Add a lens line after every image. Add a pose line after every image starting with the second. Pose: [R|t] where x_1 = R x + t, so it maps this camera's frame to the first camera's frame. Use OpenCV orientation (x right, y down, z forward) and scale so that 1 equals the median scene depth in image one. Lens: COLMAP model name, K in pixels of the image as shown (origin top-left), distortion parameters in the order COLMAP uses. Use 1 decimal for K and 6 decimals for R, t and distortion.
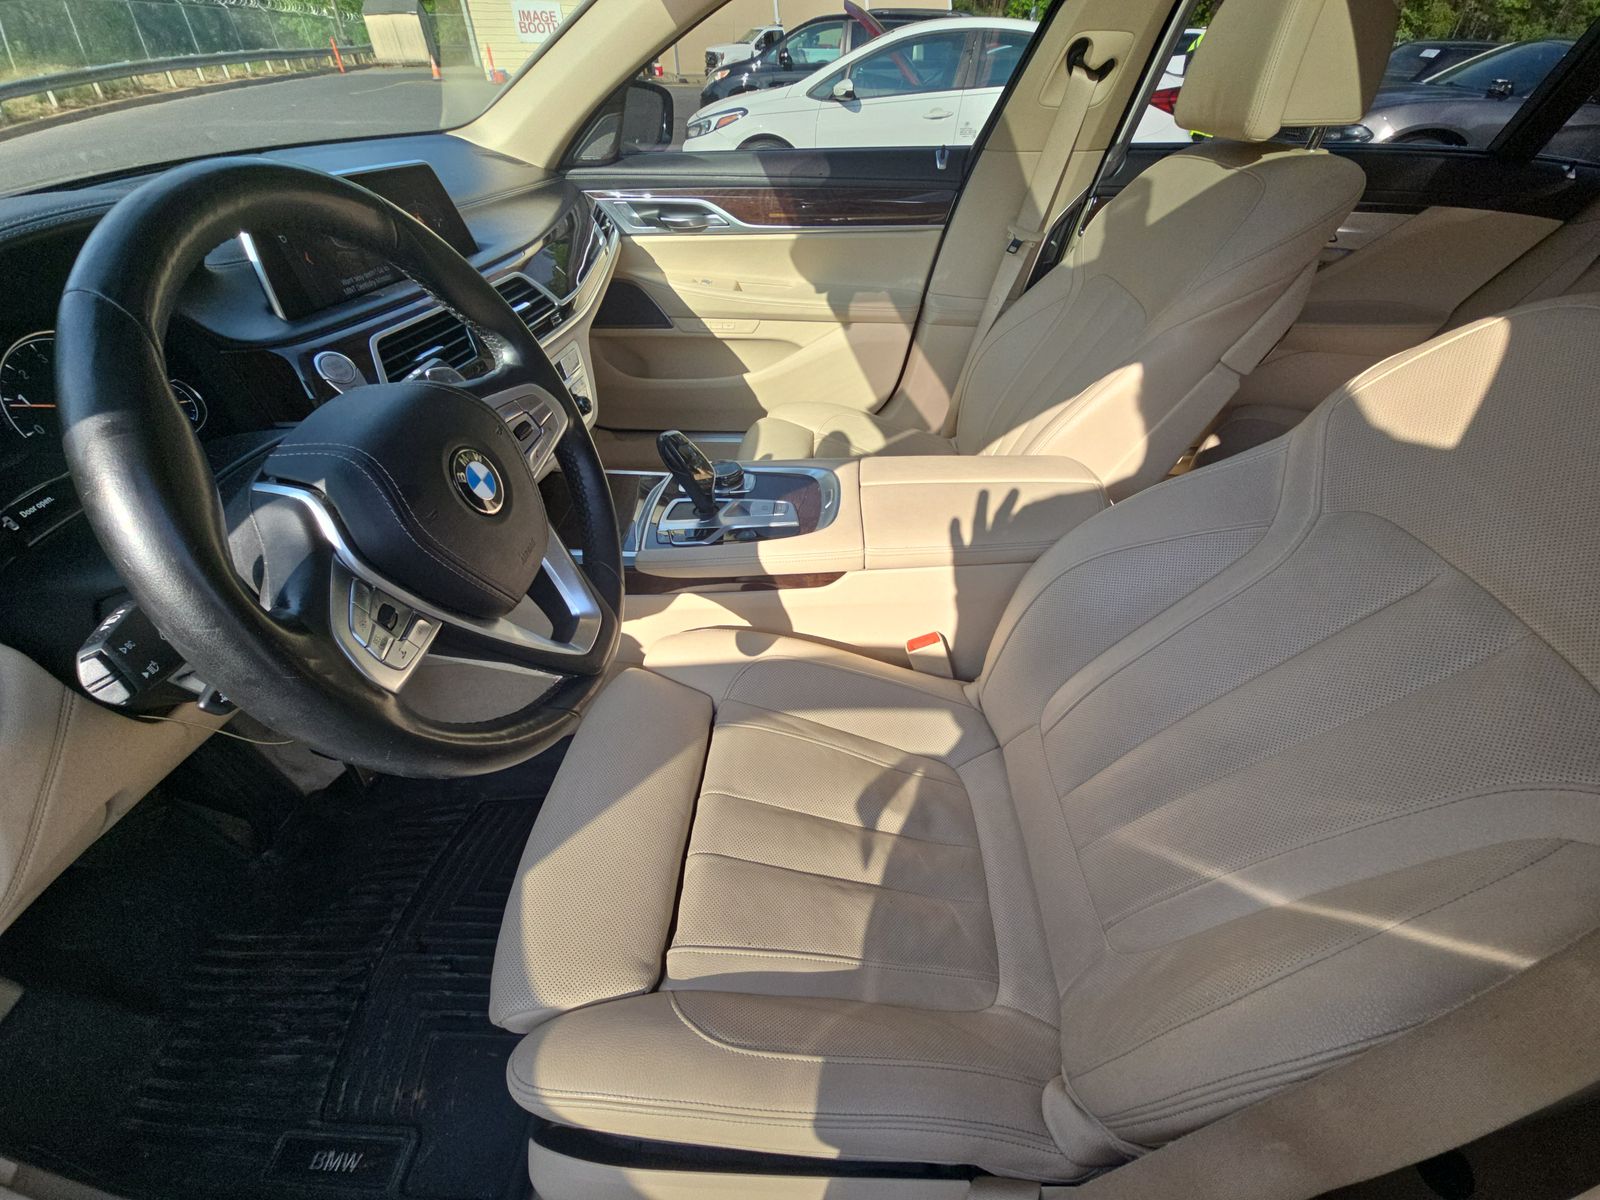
lens RADIAL K [[651.1, 0, 800.0], [0, 651.1, 600.0], [0, 0, 1]] dist [0.018689, -0.014283]
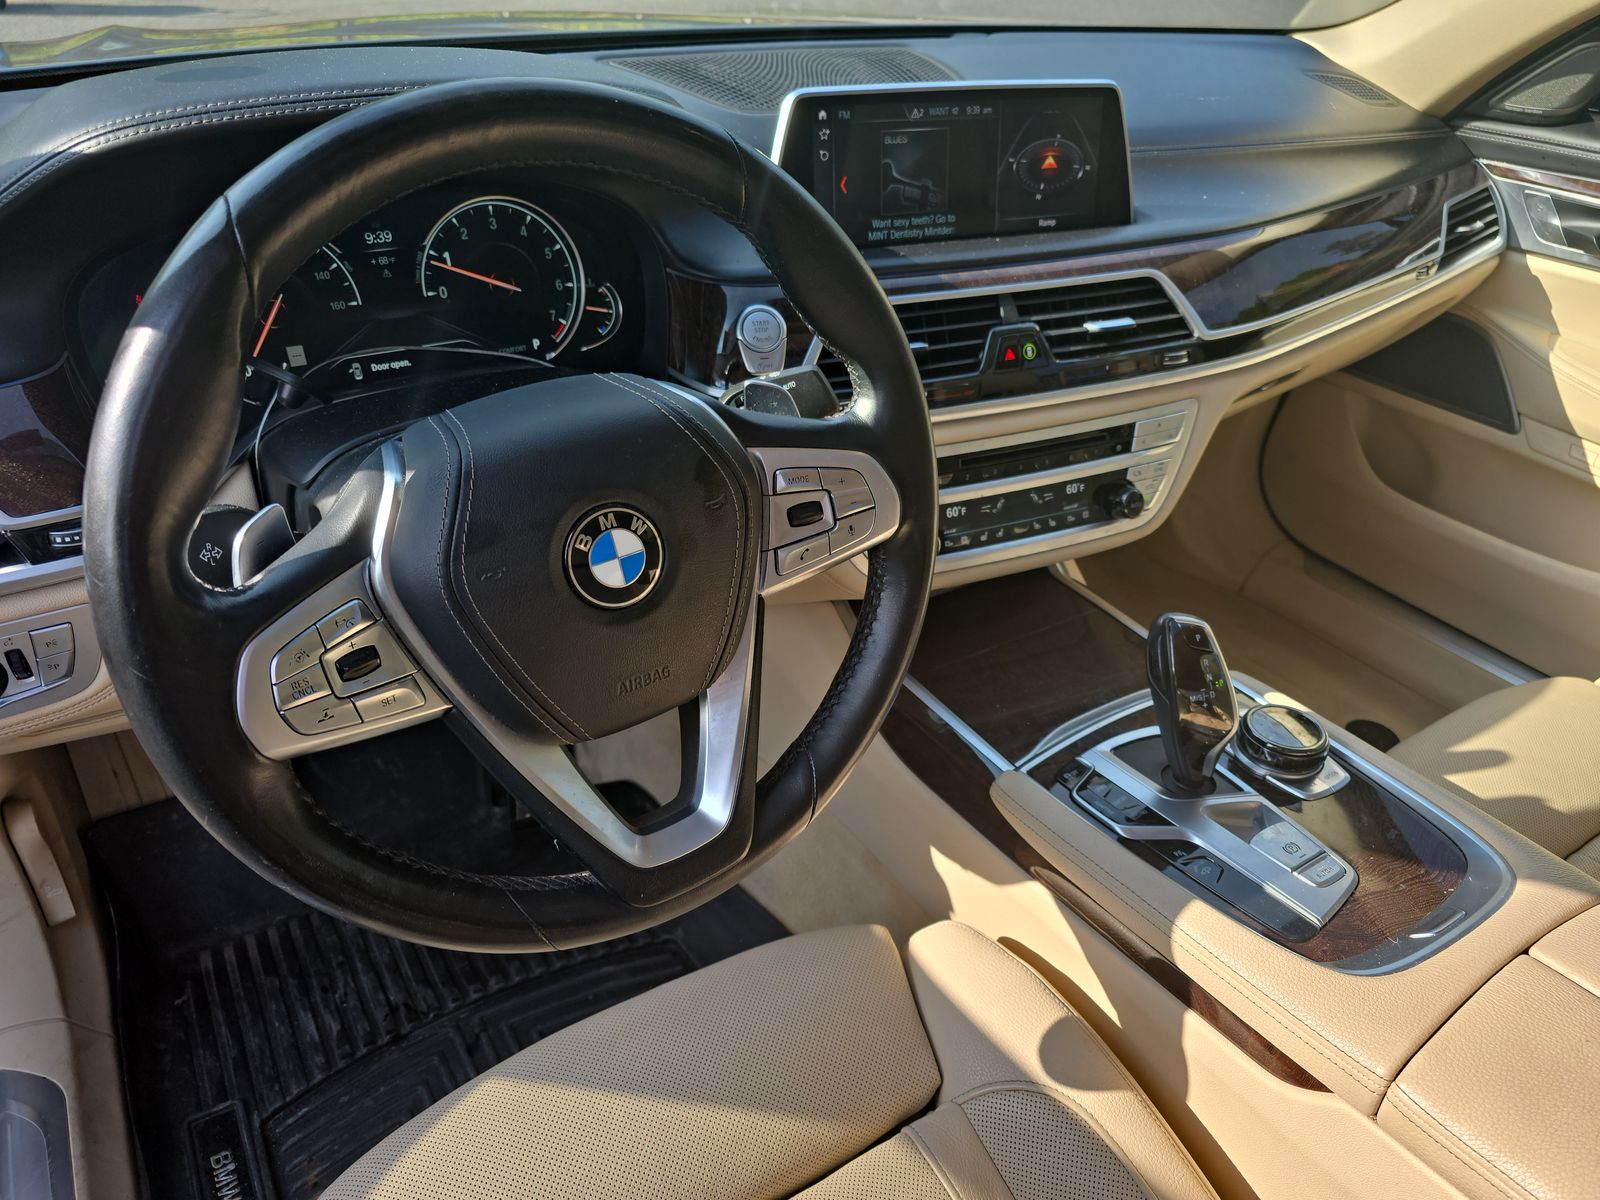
lens RADIAL K [[1077.1, 0, 788.6], [0, 1077.1, 610.7], [0, 0, 1]] dist [0.037551, -0.033570]
pose [[0.575422, 0.473210, -0.667055, 0.186600], [-0.544353, 0.830309, 0.119447, -0.190810], [0.610385, 0.294381, 0.735371, 0.176246]]
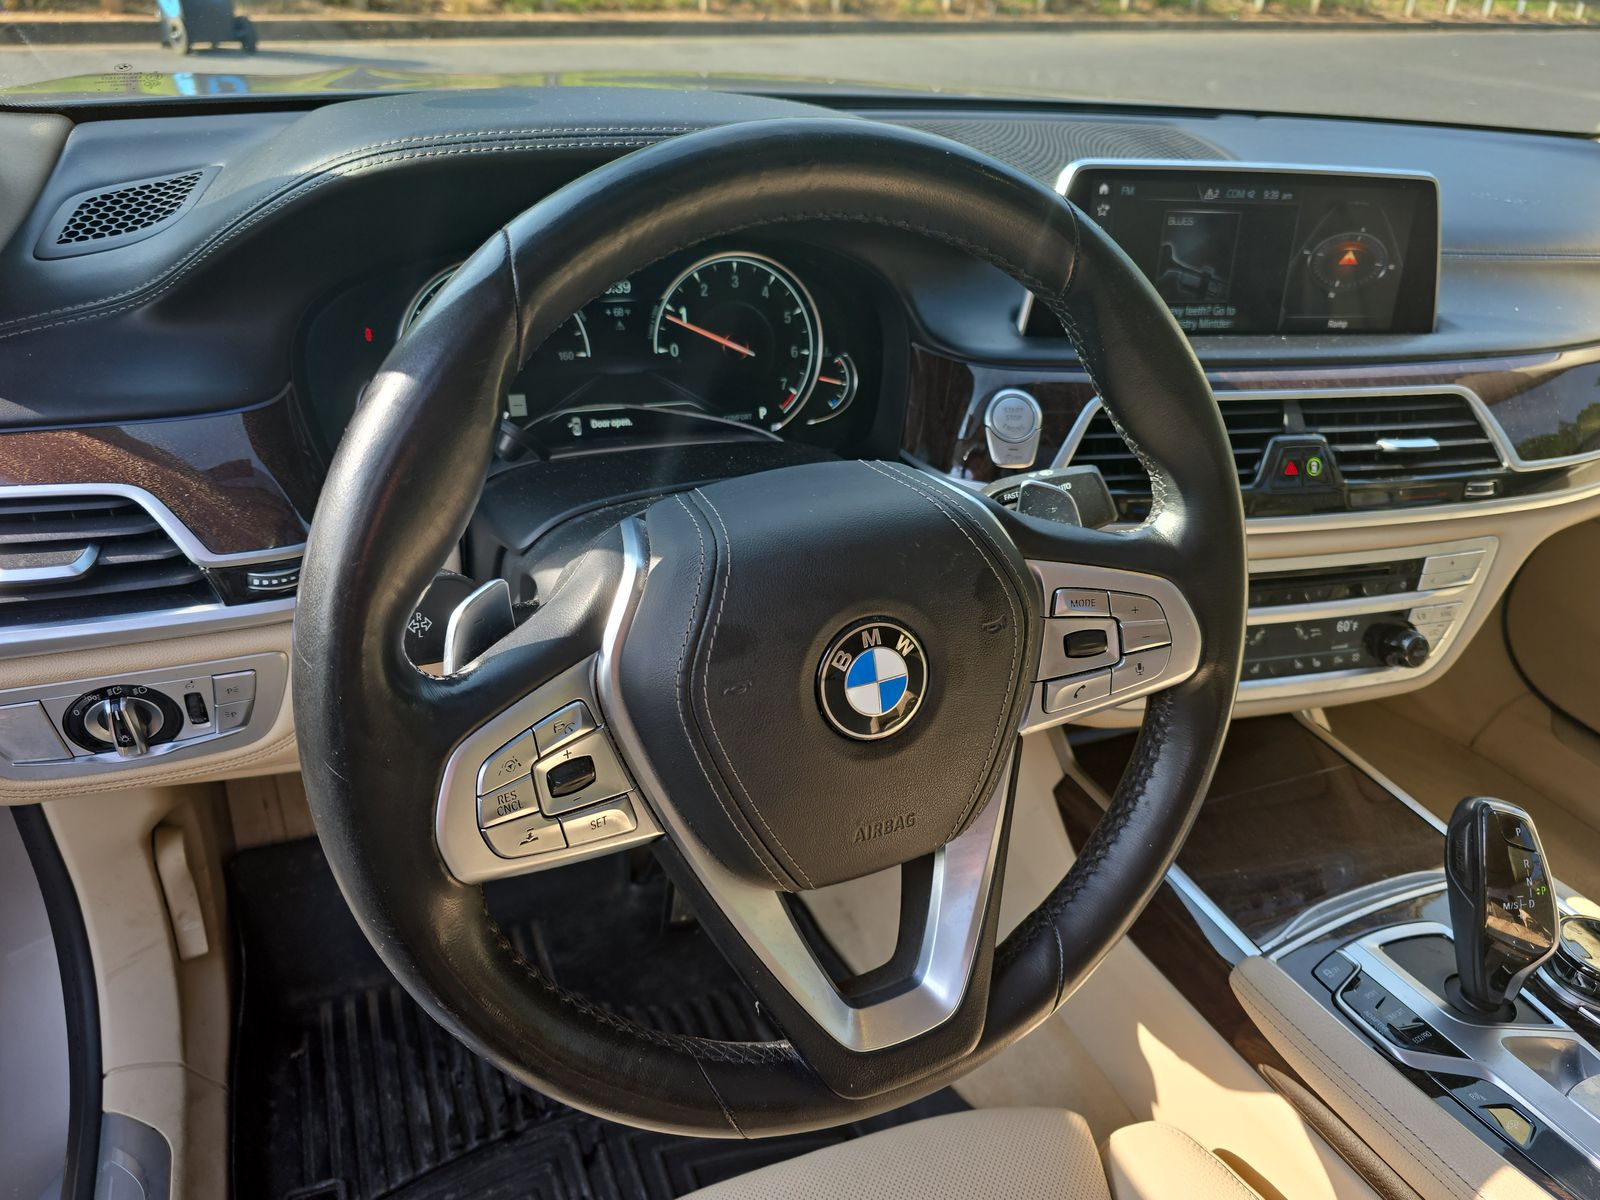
lens RADIAL K [[1077.1, 0, 788.6], [0, 1077.1, 610.7], [0, 0, 1]] dist [0.037551, -0.033570]
pose [[0.443226, 0.487871, -0.752019, 0.064075], [-0.619140, 0.773281, 0.136755, -0.161091], [0.648241, 0.404992, 0.644799, 0.186471]]
